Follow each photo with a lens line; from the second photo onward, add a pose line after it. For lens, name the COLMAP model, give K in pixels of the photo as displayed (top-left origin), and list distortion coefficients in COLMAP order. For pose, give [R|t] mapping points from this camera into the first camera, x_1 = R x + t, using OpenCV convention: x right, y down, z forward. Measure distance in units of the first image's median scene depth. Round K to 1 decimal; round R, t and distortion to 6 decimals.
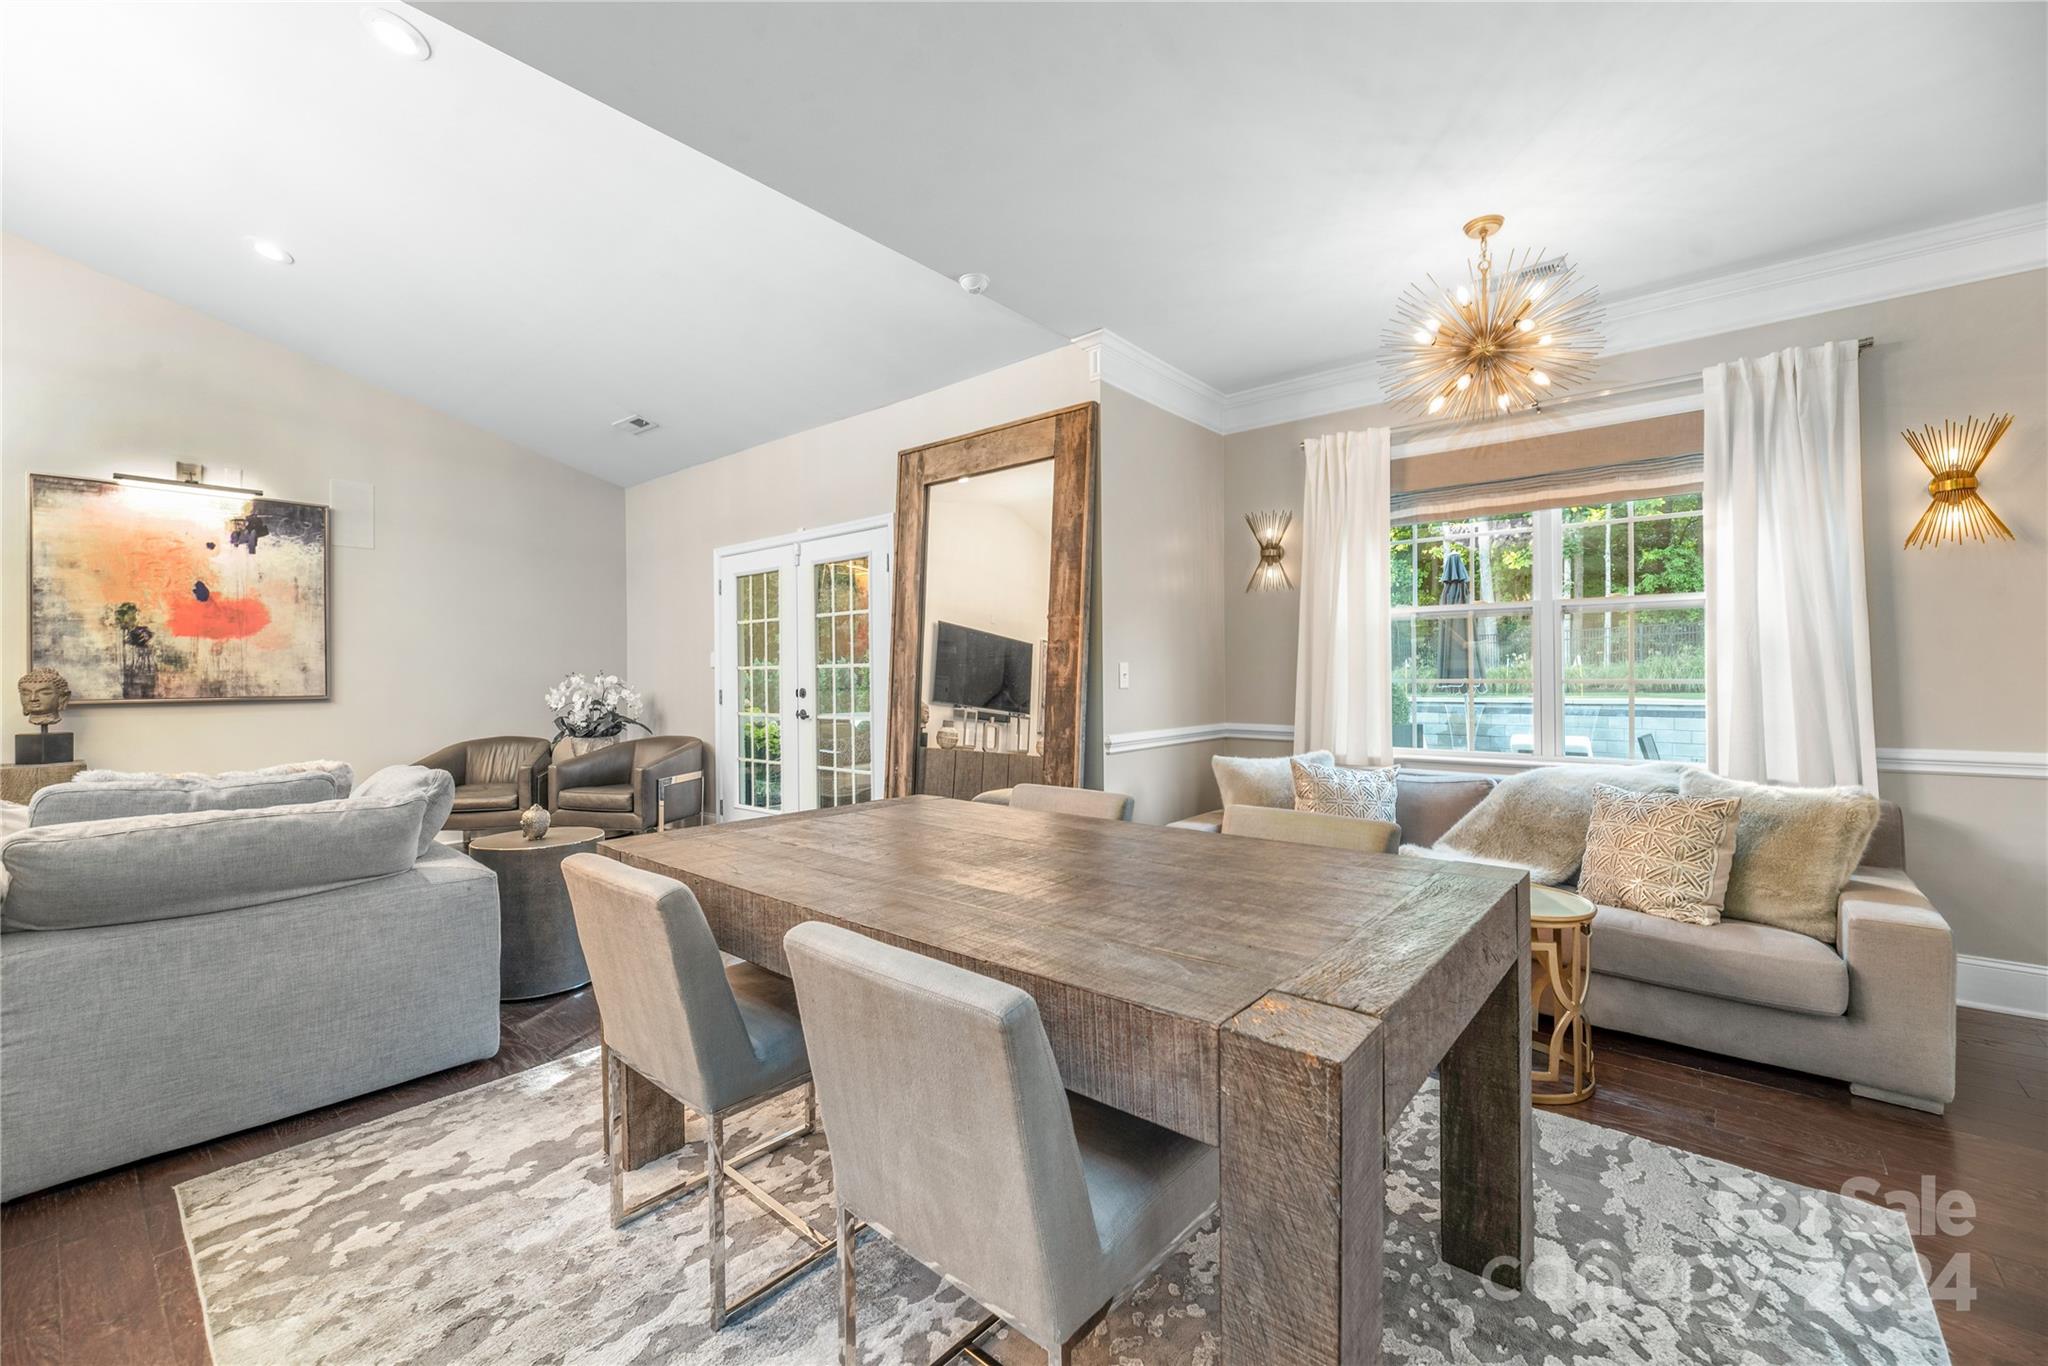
lens RADIAL K [[818.4, 0, 1023.8], [0, 818.4, 679.5], [0, 0, 1]] dist [-0.000775, -0.000177]
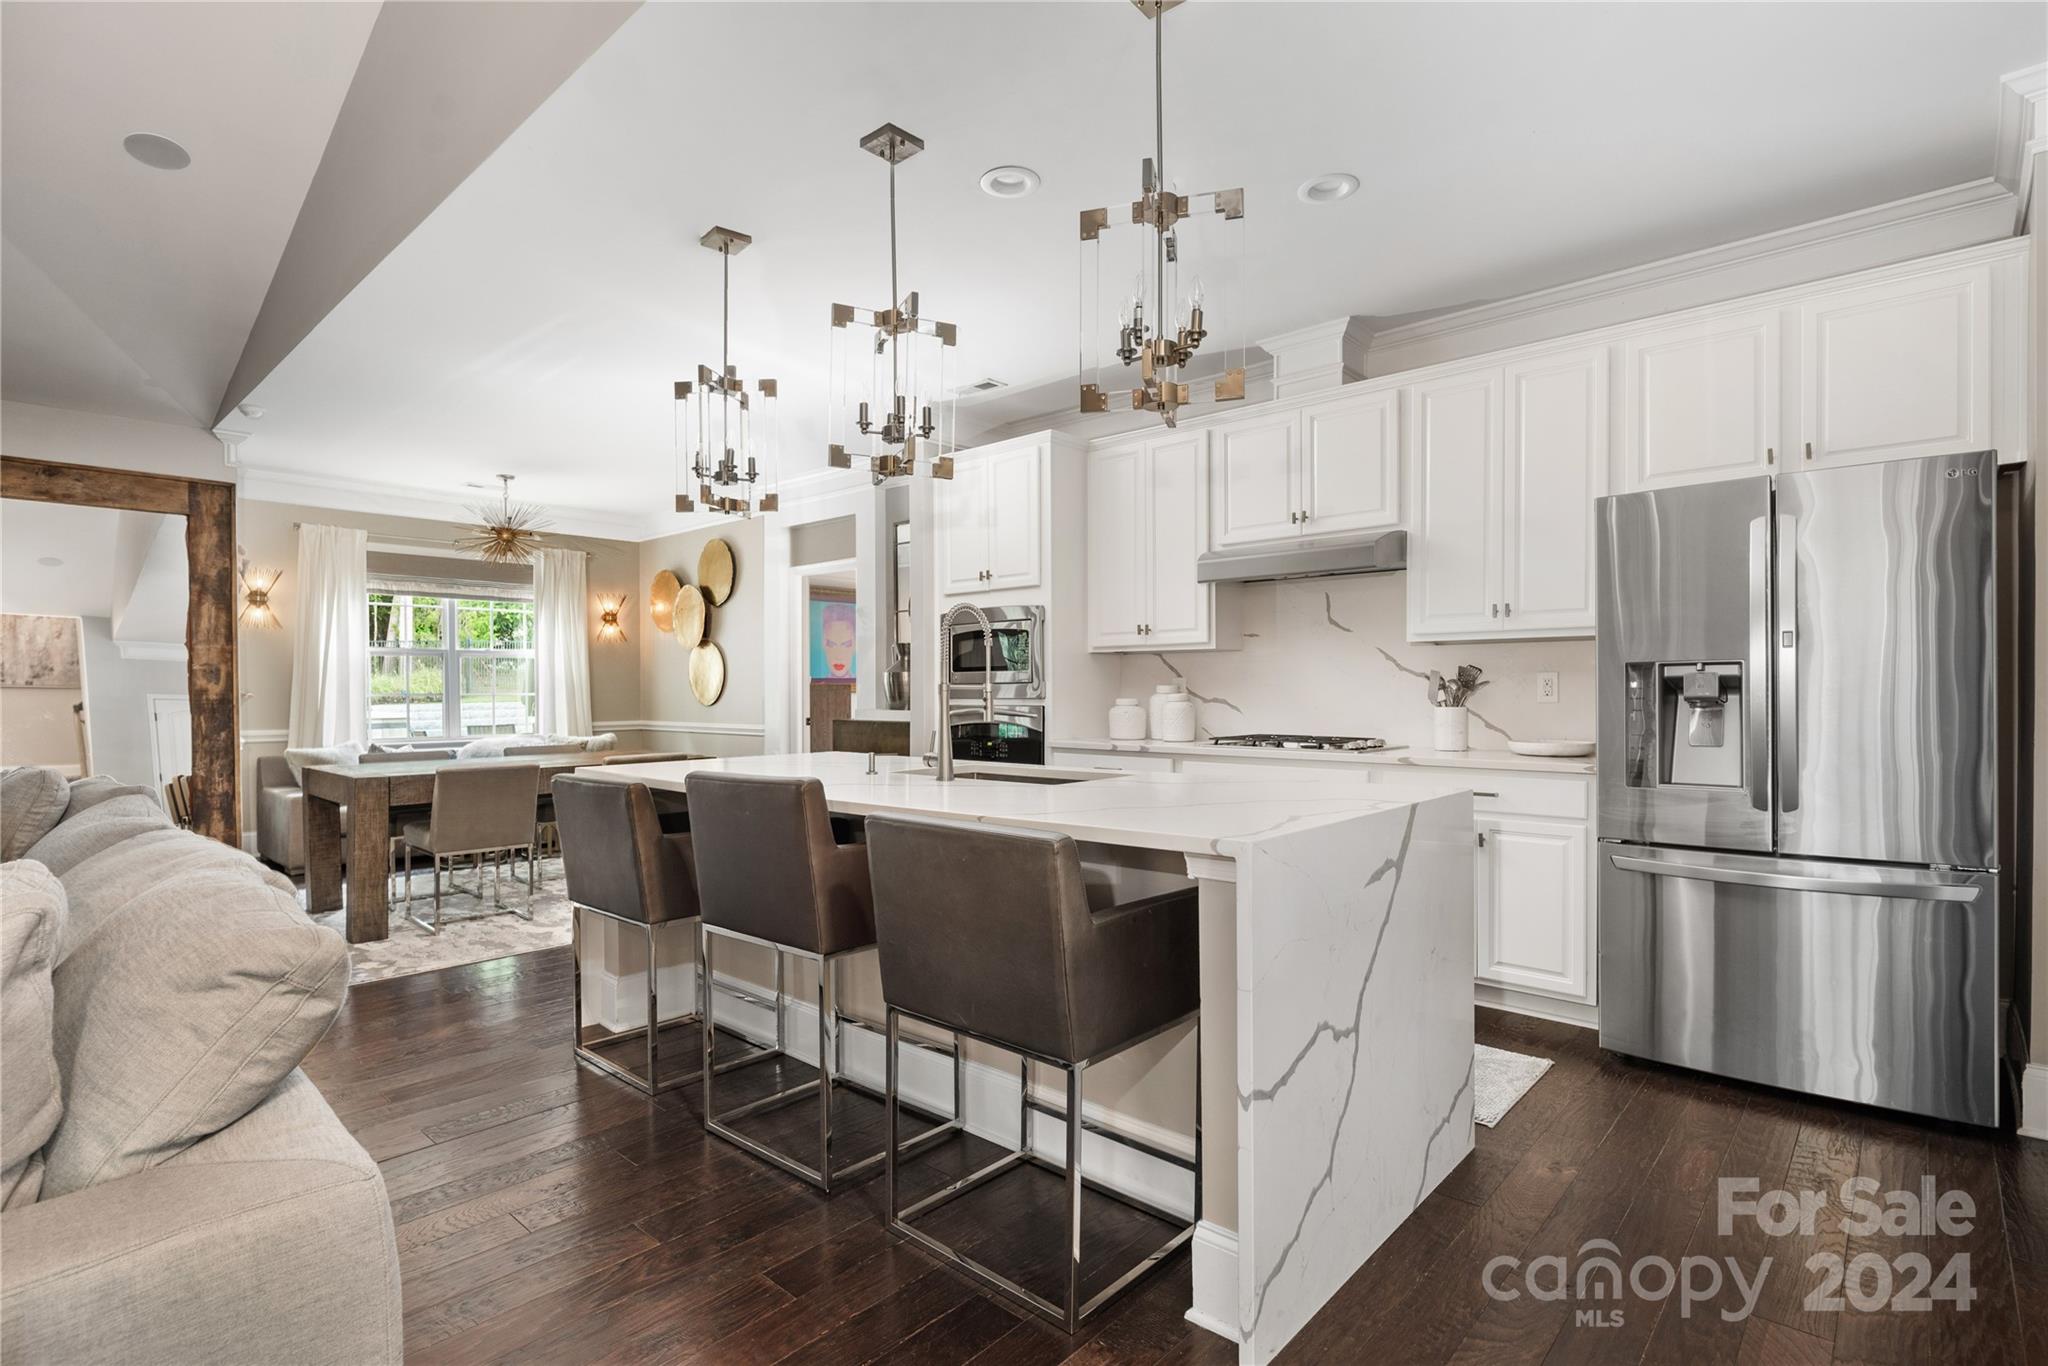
lens RADIAL K [[976.7, 0, 1027.8], [0, 976.7, 695.8], [0, 0, 1]] dist [-0.000334, -0.000629]
pose [[0.048419, -0.003449, 0.998821, -1.324883], [0.008505, 0.999959, 0.003041, 0.007067], [-0.998791, 0.008348, 0.048446, -0.323354]]
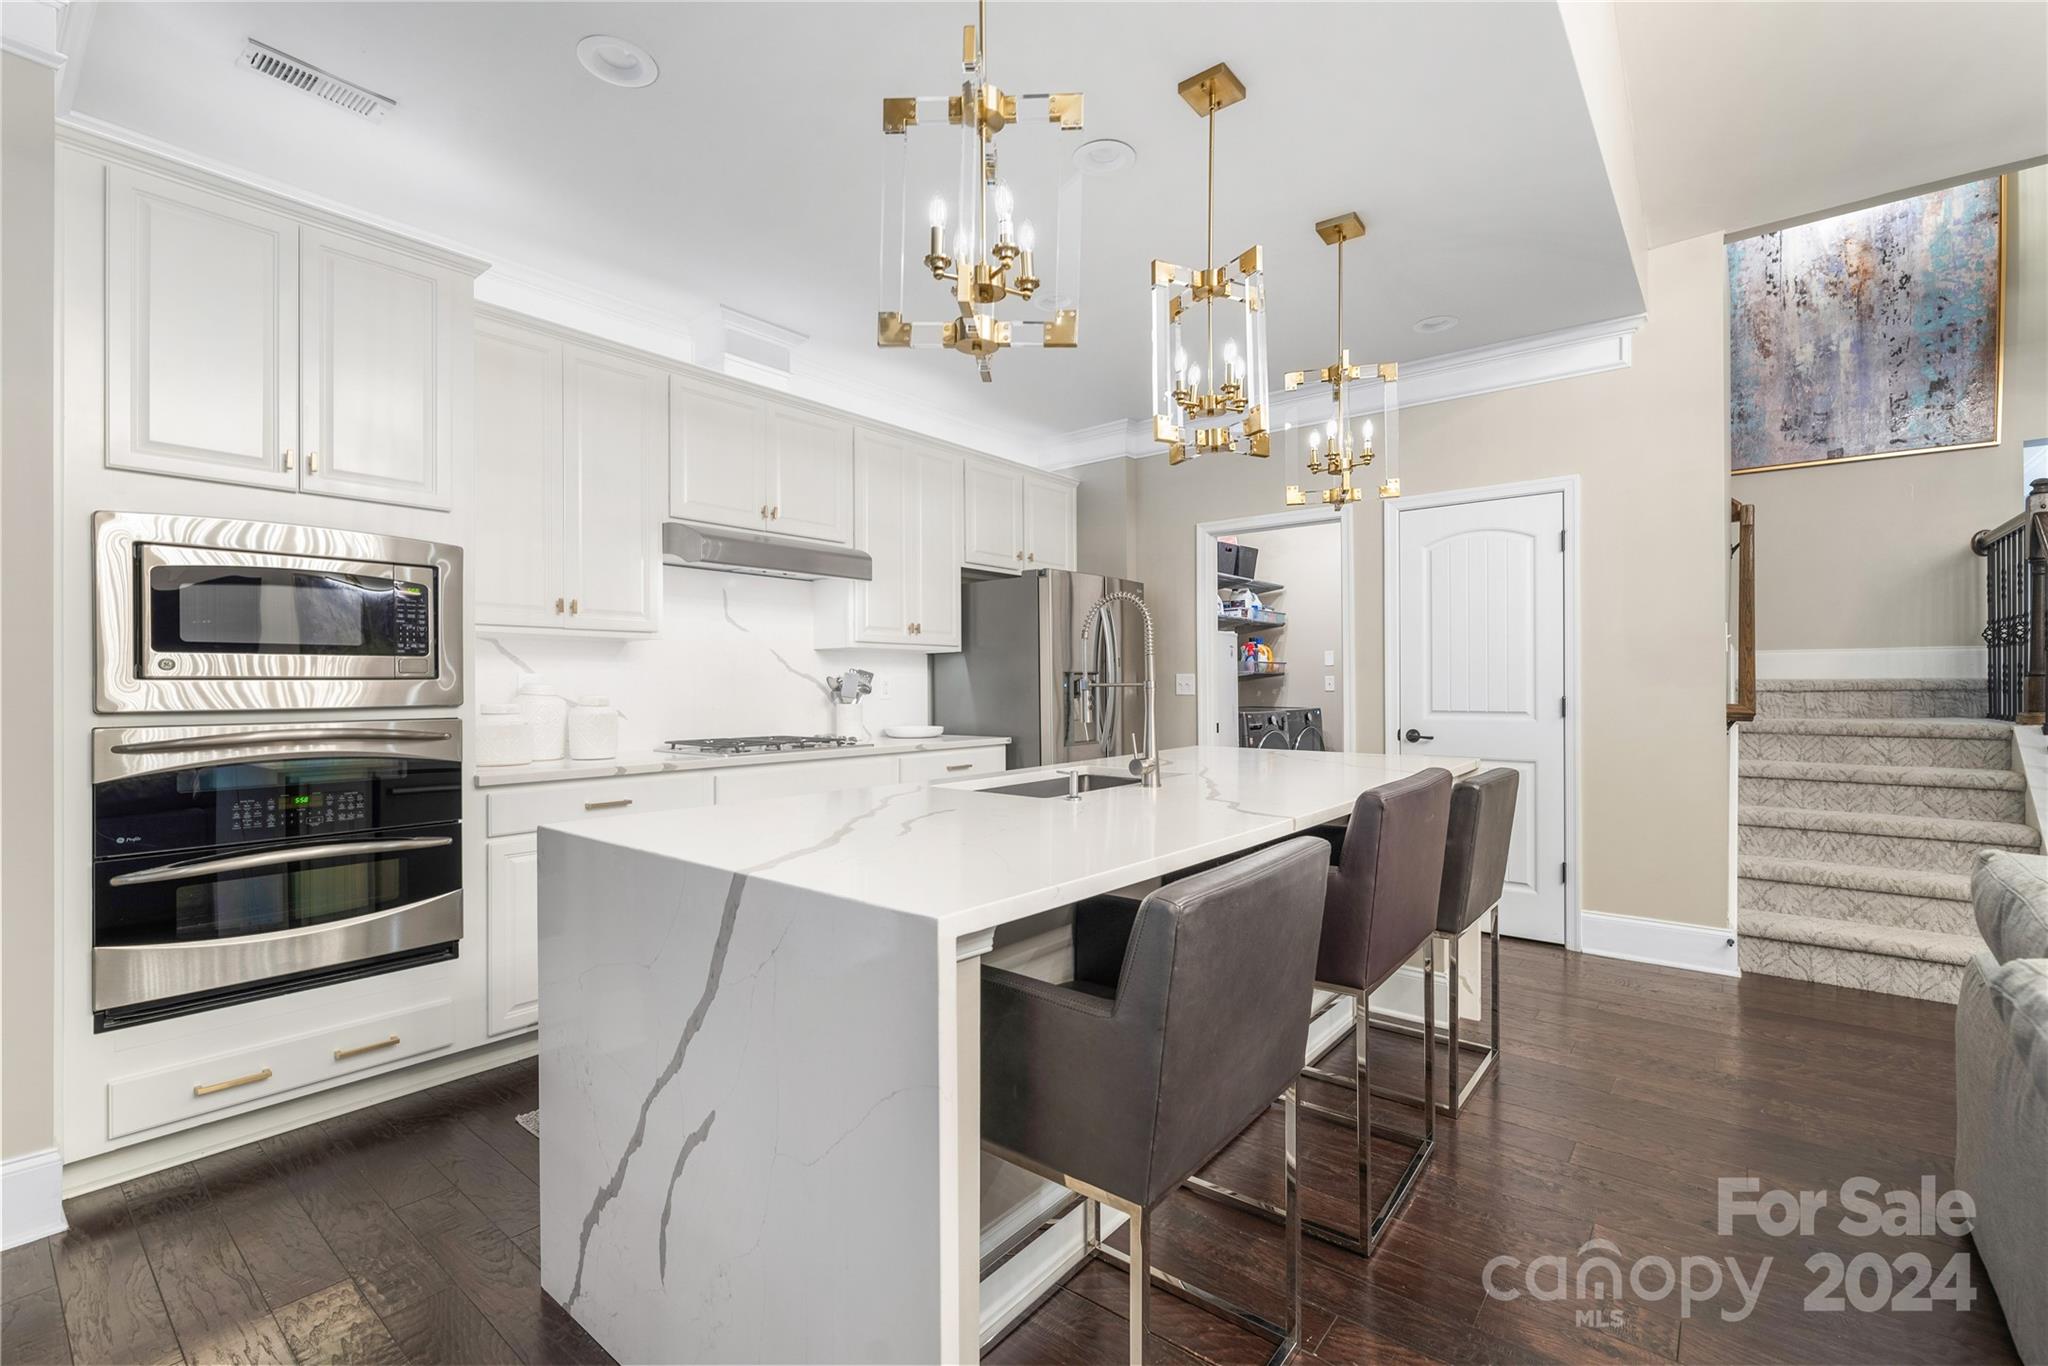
lens RADIAL K [[871.7, 0, 1029.4], [0, 871.7, 685.7], [0, 0, 1]] dist [0.003165, 0.000142]
pose [[-0.999954, 0.008924, 0.003589, -0.530760], [0.008944, 0.999944, 0.005618, -0.000500], [-0.003538, 0.005650, -0.999978, 0.355751]]
